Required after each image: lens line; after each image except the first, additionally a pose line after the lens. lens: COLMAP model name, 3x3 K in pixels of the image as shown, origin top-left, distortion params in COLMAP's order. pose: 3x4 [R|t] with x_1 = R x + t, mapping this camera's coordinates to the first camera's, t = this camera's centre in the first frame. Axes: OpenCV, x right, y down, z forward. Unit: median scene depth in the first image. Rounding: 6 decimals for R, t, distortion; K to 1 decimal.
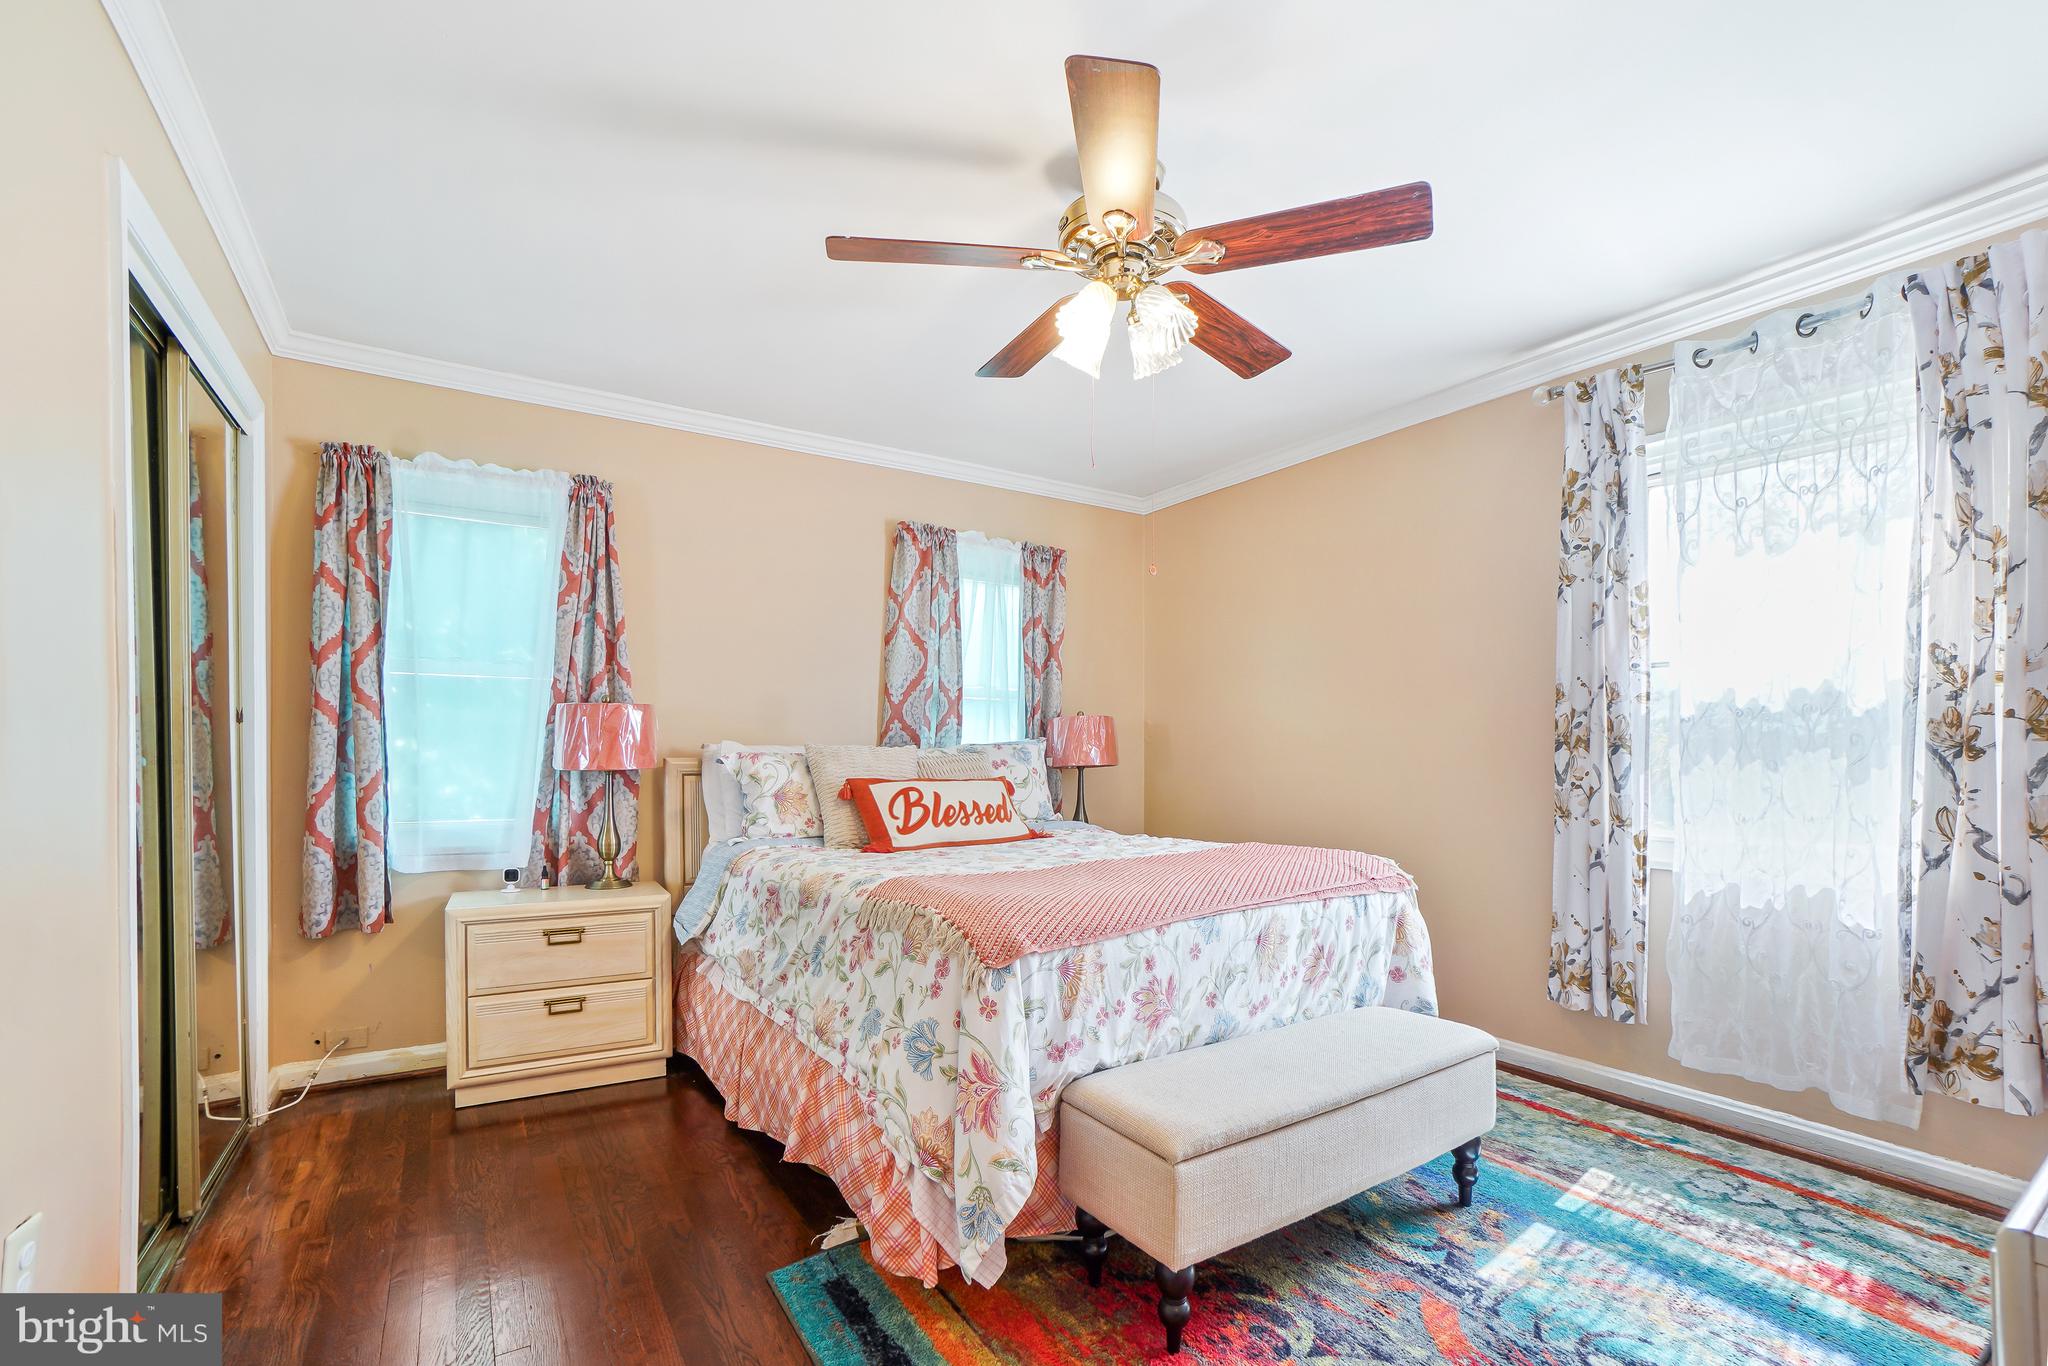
lens RADIAL K [[930.5, 0, 1032.6], [0, 930.5, 763.1], [0, 0, 1]] dist [-0.054046, 0.026936]
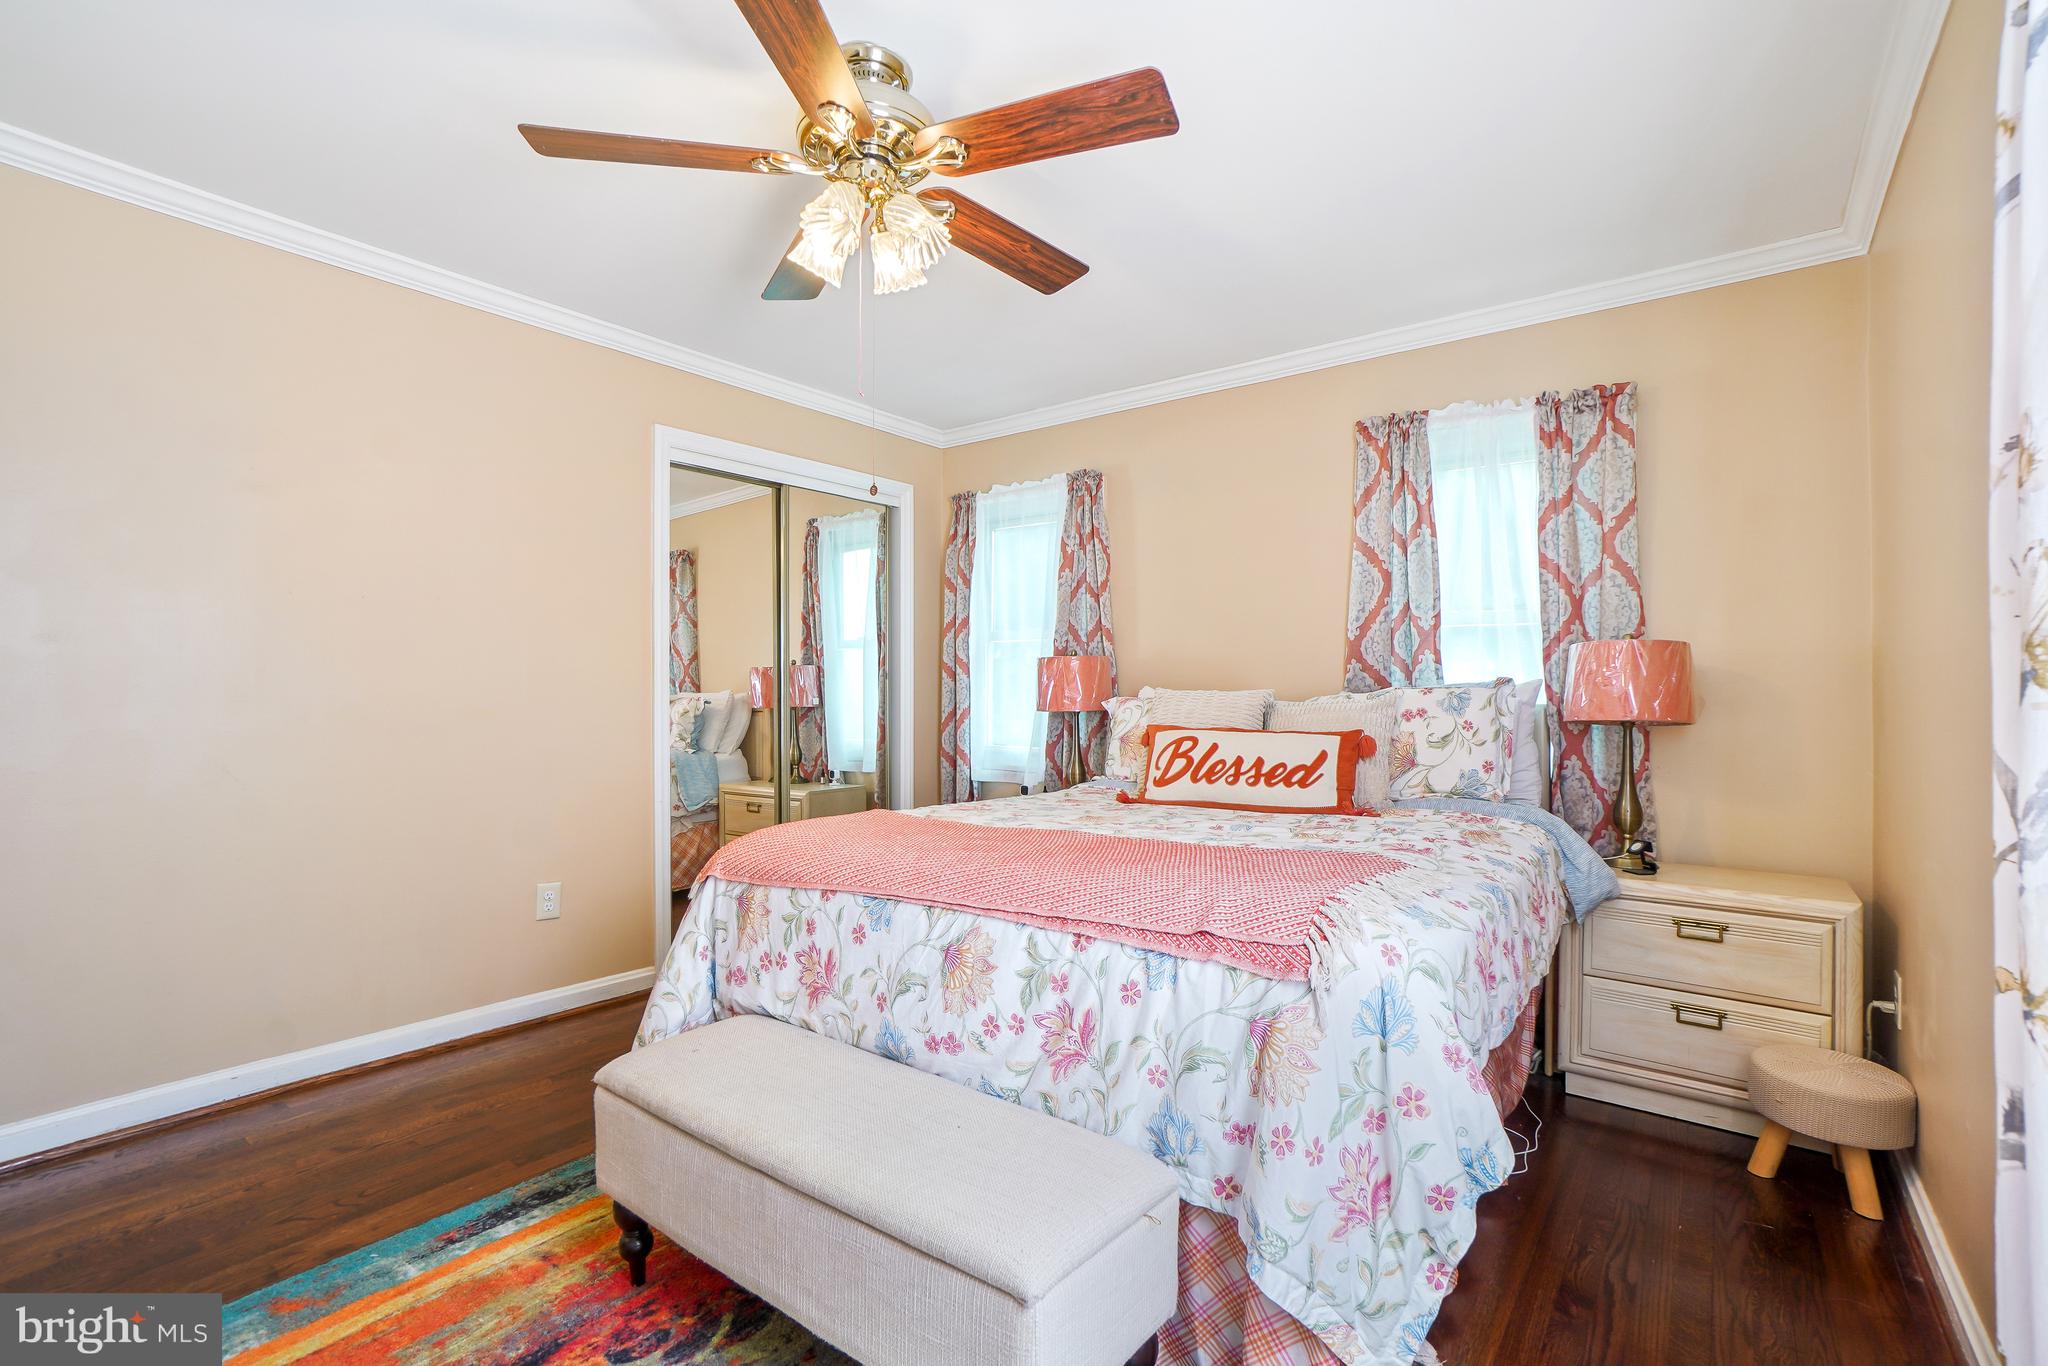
lens RADIAL K [[906.6, 0, 1030.3], [0, 906.6, 695.4], [0, 0, 1]] dist [-0.050242, 0.018101]
pose [[0.325768, -0.000001, -0.945450, 0.867024], [-0.014844, 0.999877, -0.005115, -0.009215], [0.945333, 0.015700, 0.325728, 0.762454]]
